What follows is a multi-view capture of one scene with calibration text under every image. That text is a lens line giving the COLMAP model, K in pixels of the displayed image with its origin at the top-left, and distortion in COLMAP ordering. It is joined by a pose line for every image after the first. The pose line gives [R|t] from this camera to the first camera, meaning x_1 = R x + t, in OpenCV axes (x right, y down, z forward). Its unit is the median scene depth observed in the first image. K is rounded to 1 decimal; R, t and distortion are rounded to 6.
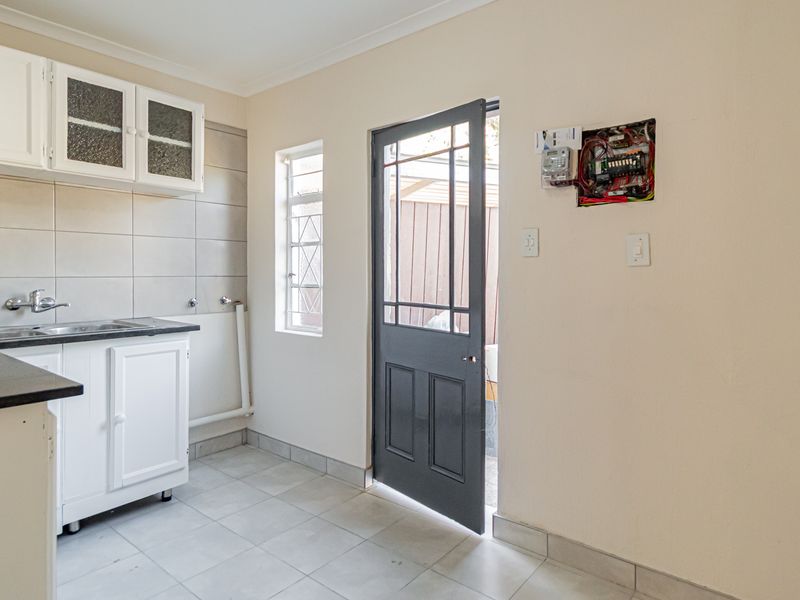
lens RADIAL K [[492.3, 0, 398.6], [0, 492.3, 274.5], [0, 0, 1]] dist [-0.000931, -0.000279]
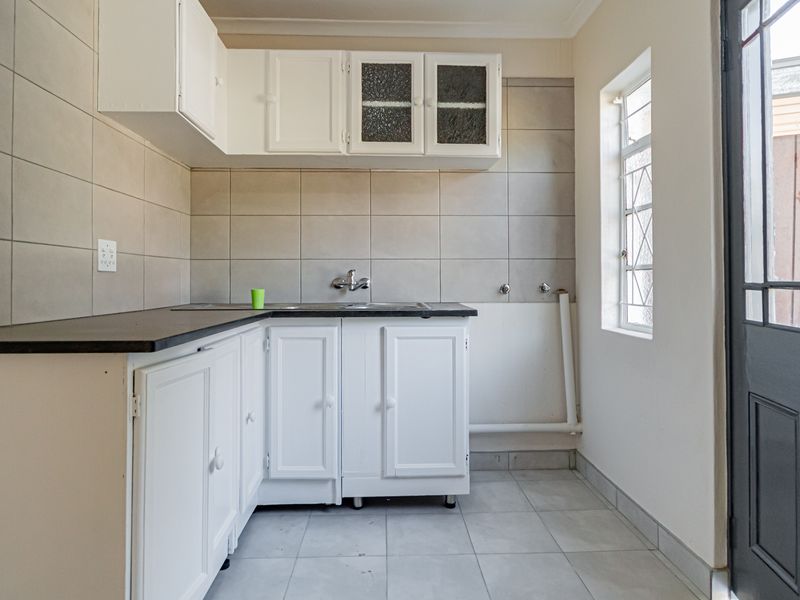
lens RADIAL K [[492.3, 0, 398.6], [0, 492.3, 274.5], [0, 0, 1]] dist [-0.000931, -0.000279]
pose [[0.662276, -0.013775, -0.749133, 0.129213], [0.001172, 0.999849, -0.017350, 0.054070], [0.749259, 0.010613, 0.662192, 0.325966]]
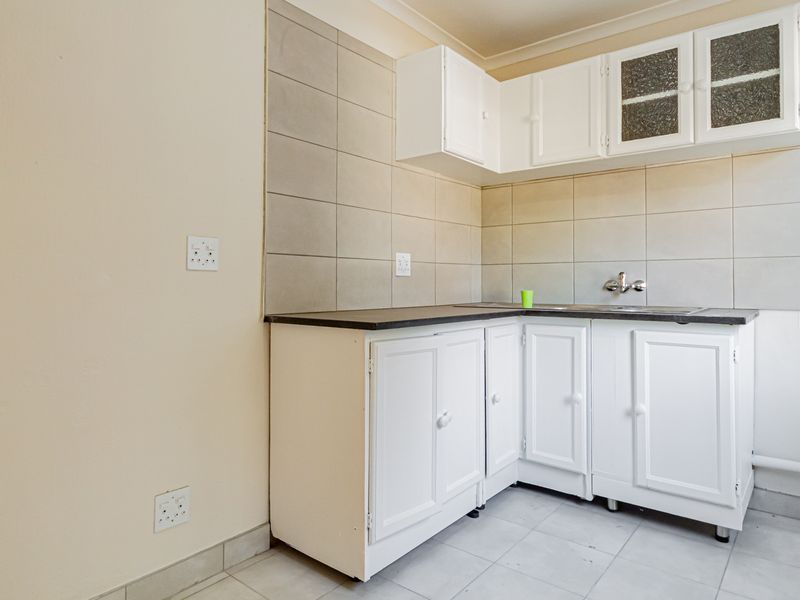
lens RADIAL K [[512.1, 0, 398.7], [0, 512.1, 274.5], [0, 0, 1]] dist [0.000065, -0.001558]
pose [[0.011593, -0.018269, -0.999766, 0.324447], [-0.003310, 0.999827, -0.018309, 0.052277], [0.999927, 0.003522, 0.011531, 0.457512]]
